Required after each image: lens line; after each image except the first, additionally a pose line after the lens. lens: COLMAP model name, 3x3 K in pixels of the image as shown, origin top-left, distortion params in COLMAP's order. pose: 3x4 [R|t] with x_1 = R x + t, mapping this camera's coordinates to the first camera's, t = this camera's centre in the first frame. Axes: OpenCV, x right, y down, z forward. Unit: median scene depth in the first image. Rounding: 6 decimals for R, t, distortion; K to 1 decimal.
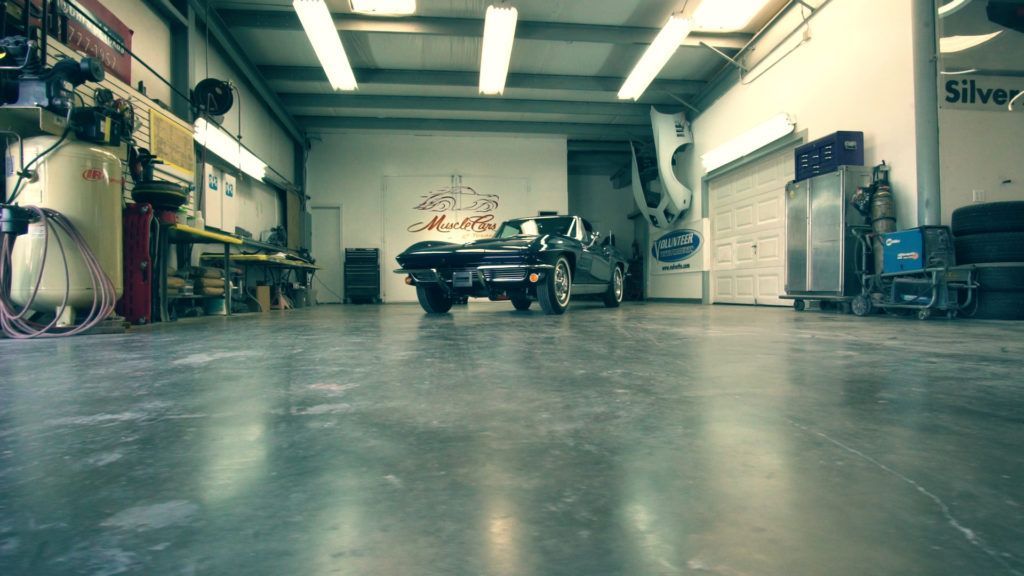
lens RADIAL K [[555.2, 0, 512.0], [0, 555.2, 288.0], [0, 0, 1]] dist [-0.016201, 0.000142]
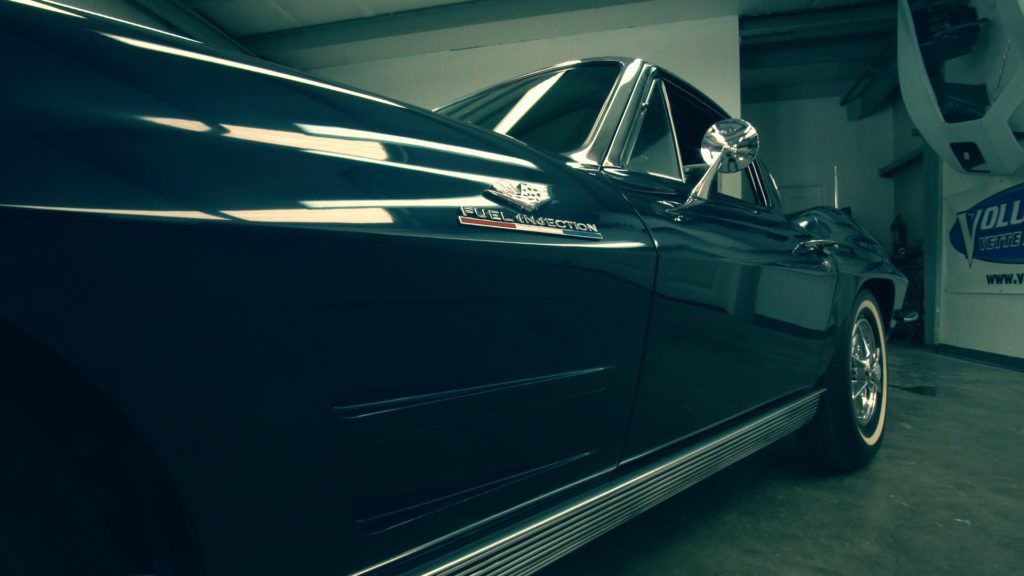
lens RADIAL K [[555.2, 0, 512.0], [0, 555.2, 288.0], [0, 0, 1]] dist [-0.016201, 0.000142]
pose [[0.933216, -0.002967, -0.359303, 0.092723], [0.004579, 0.999983, 0.003635, -0.031469], [0.359286, -0.005038, 0.933214, 0.503921]]
